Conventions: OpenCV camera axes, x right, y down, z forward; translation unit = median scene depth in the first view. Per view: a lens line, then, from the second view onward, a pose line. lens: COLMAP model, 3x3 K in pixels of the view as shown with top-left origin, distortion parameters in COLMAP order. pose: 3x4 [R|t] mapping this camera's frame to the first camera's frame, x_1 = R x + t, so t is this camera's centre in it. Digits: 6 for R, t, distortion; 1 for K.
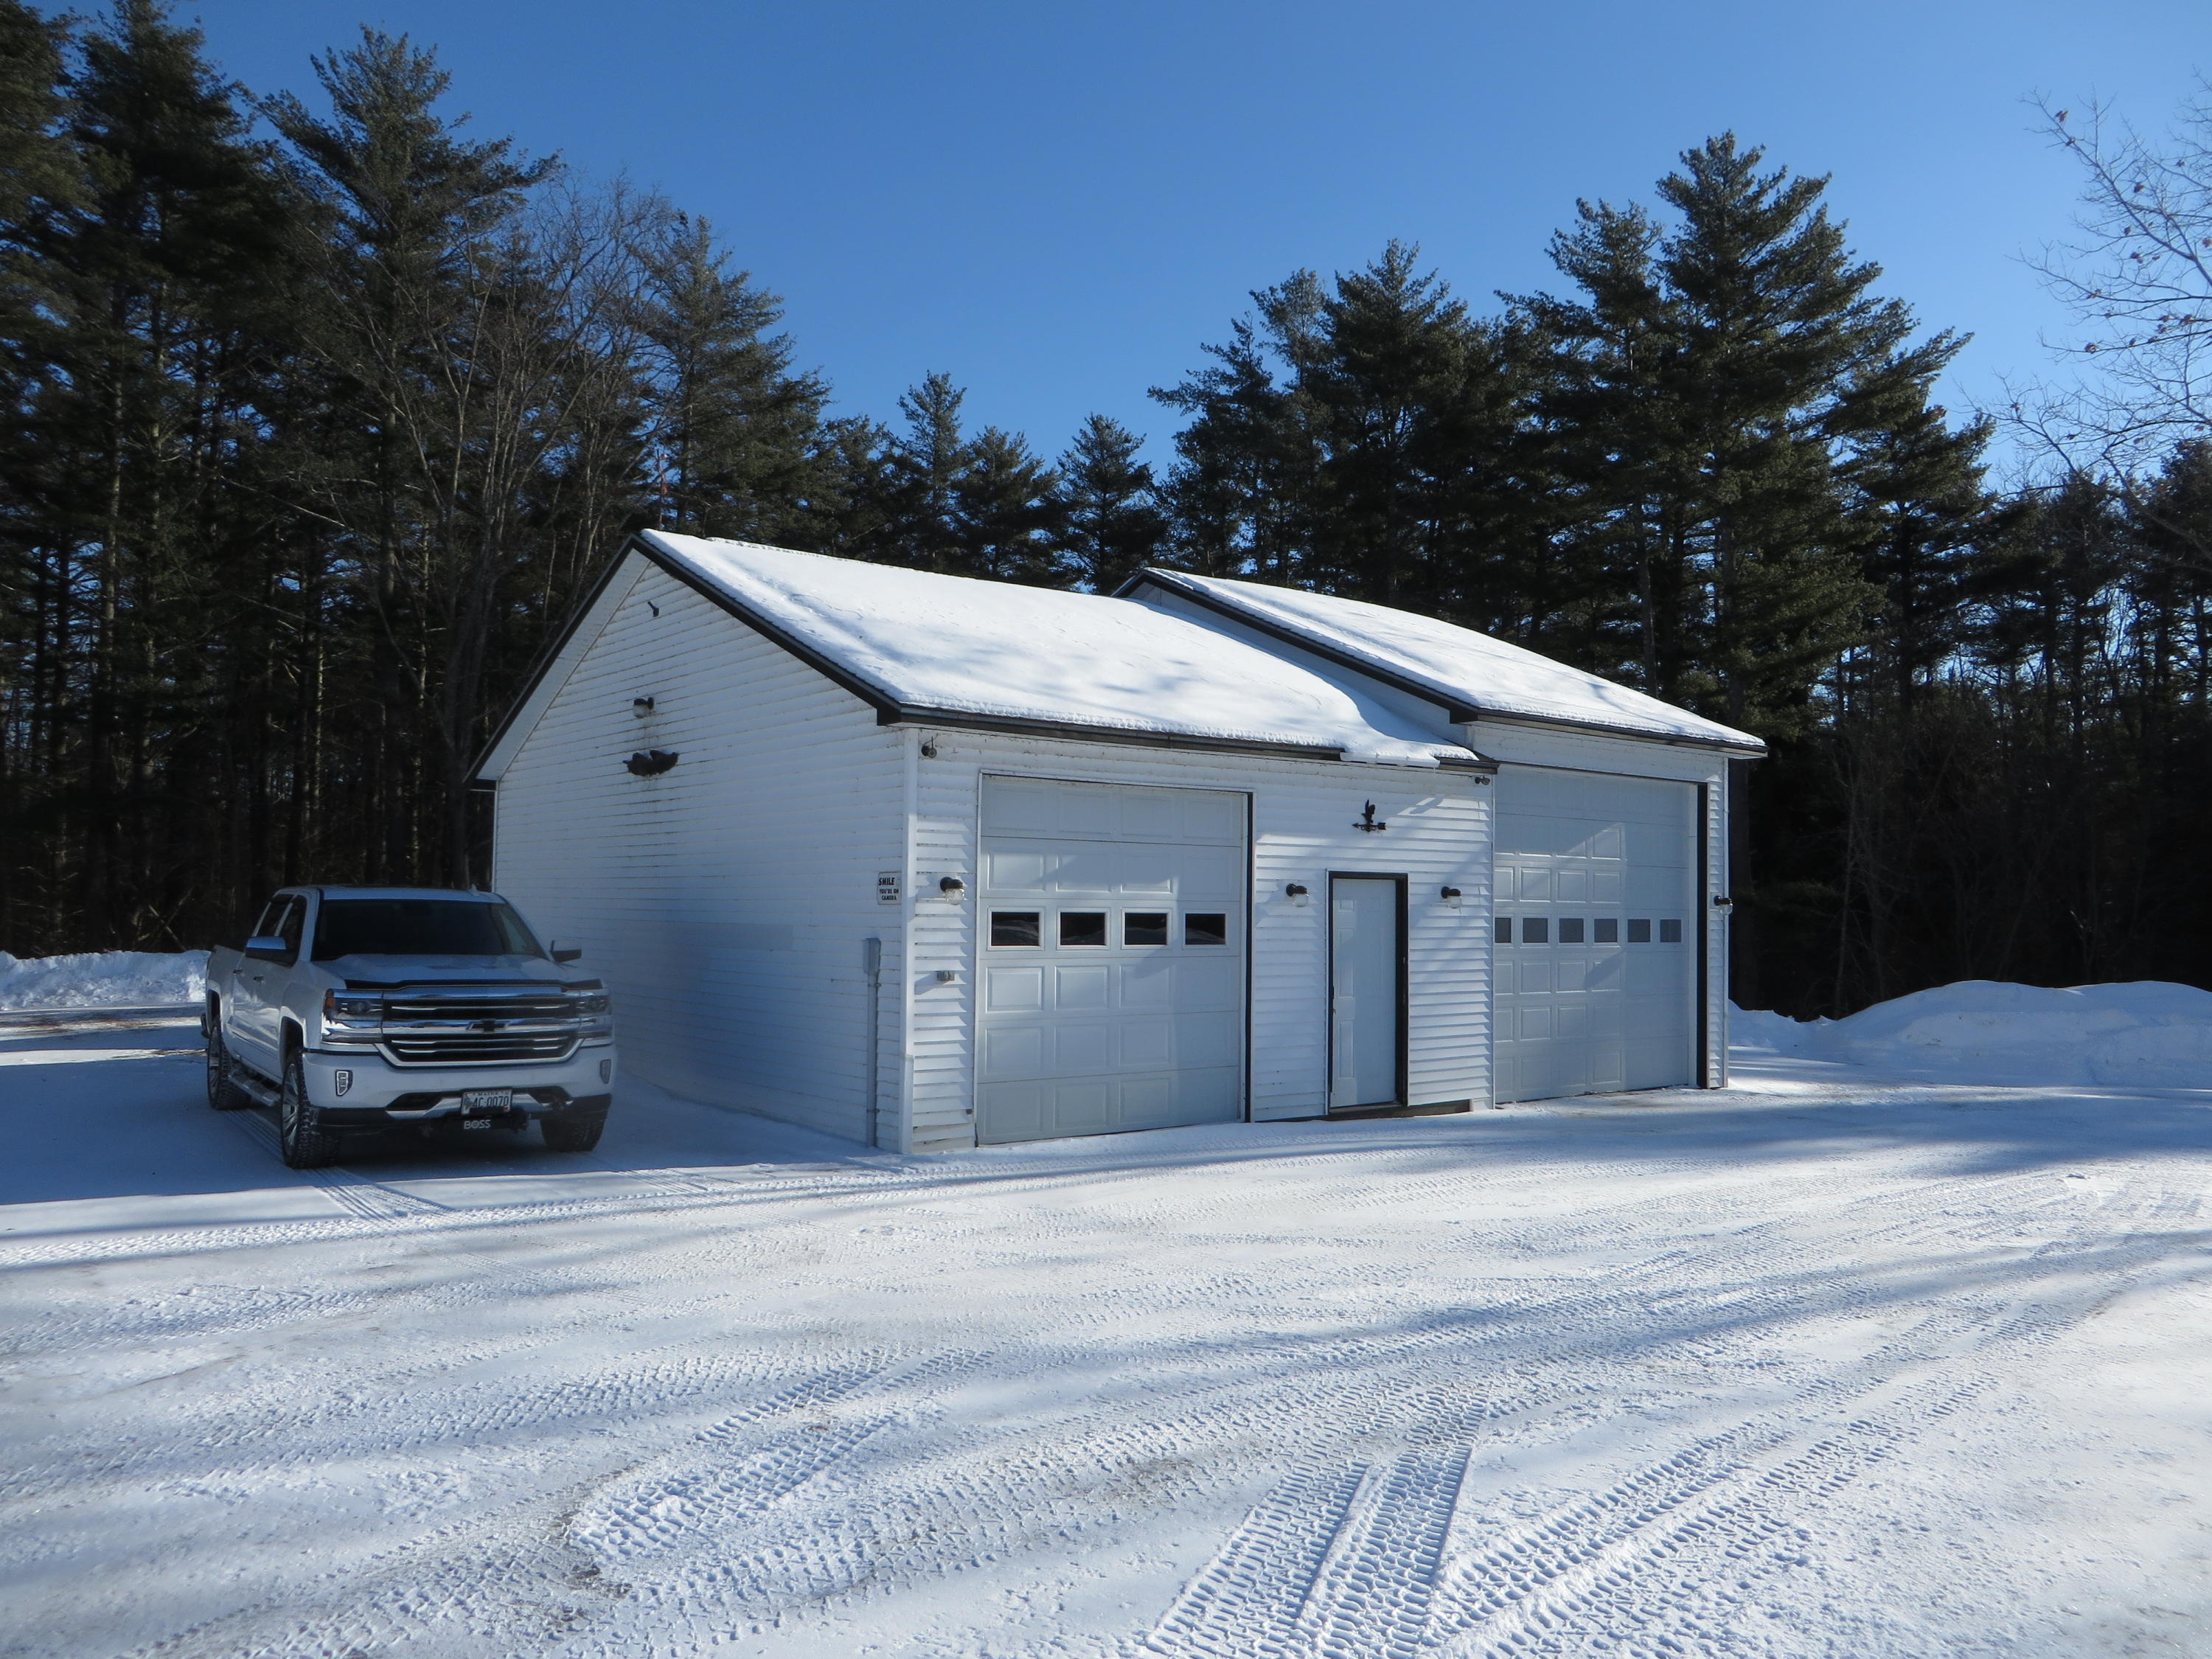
lens RADIAL K [[1651.0, 0, 1099.2], [0, 1651.0, 818.7], [0, 0, 1]] dist [-0.011886, -0.004522]
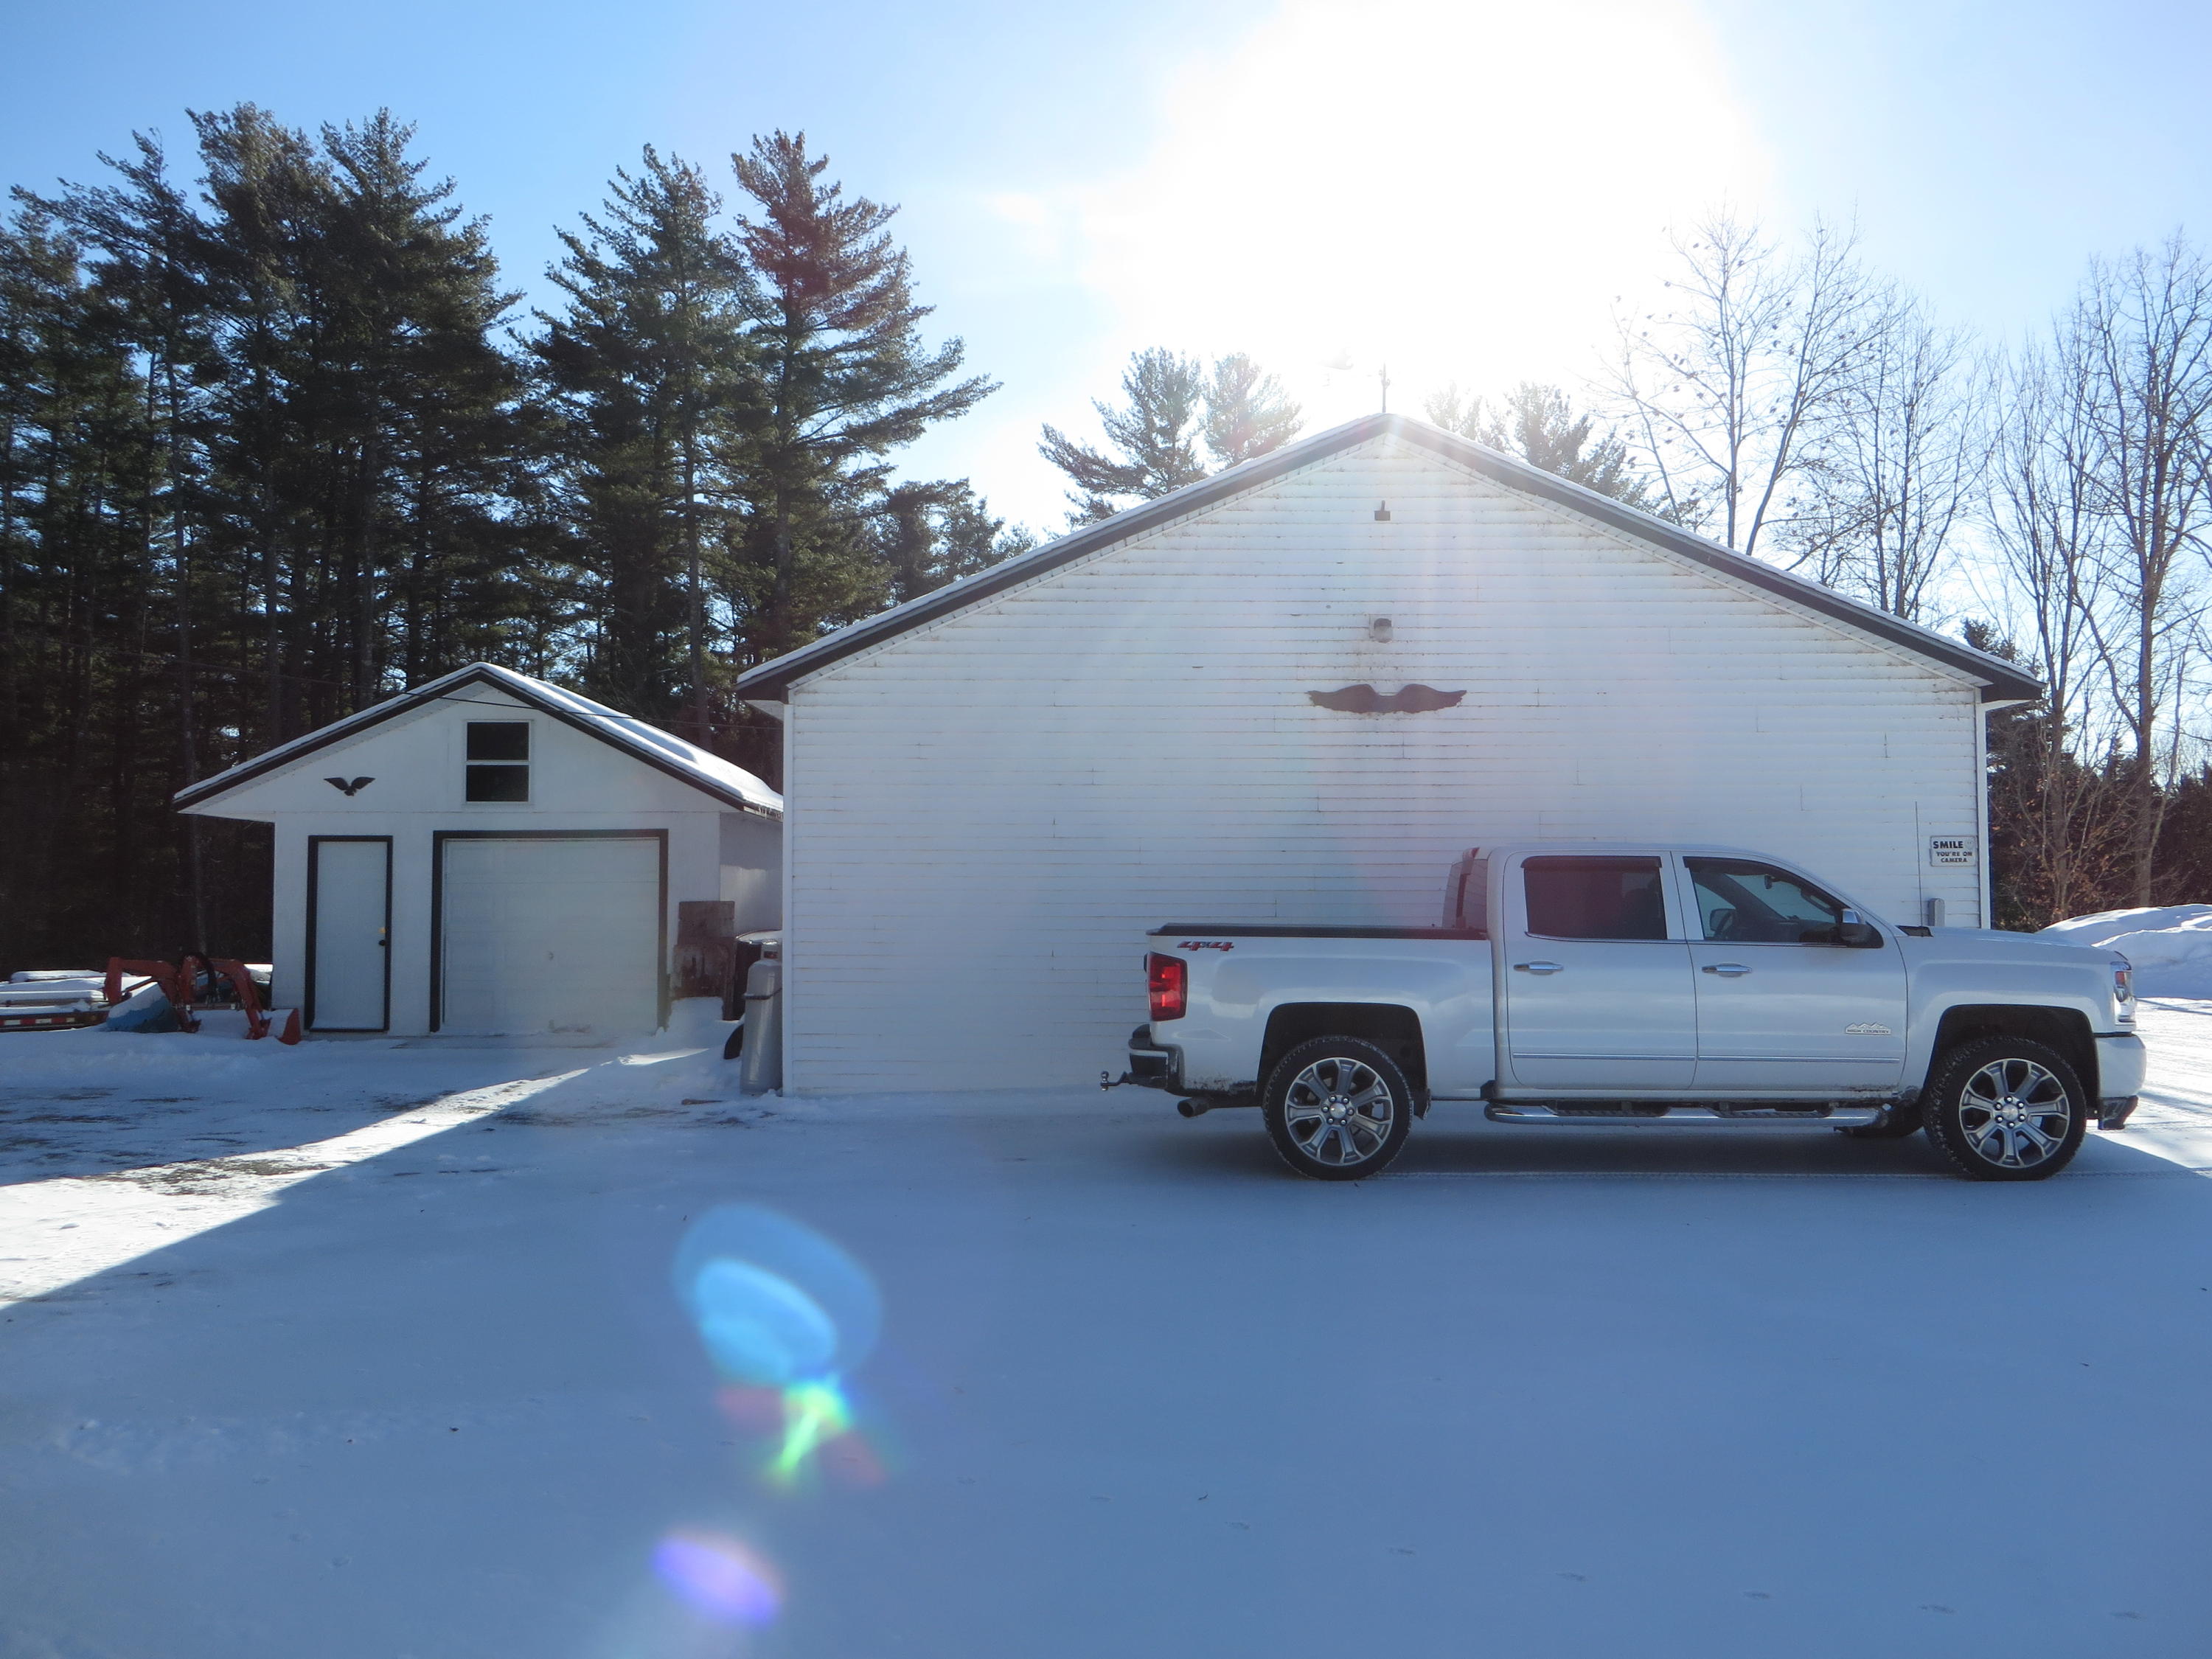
lens RADIAL K [[1651.0, 0, 1099.2], [0, 1651.0, 818.7], [0, 0, 1]] dist [-0.011886, -0.004522]
pose [[0.611012, 0.016705, 0.791445, -0.322414], [-0.031601, 0.999495, 0.003300, 0.008767], [-0.790990, -0.027027, 0.611231, 0.196581]]
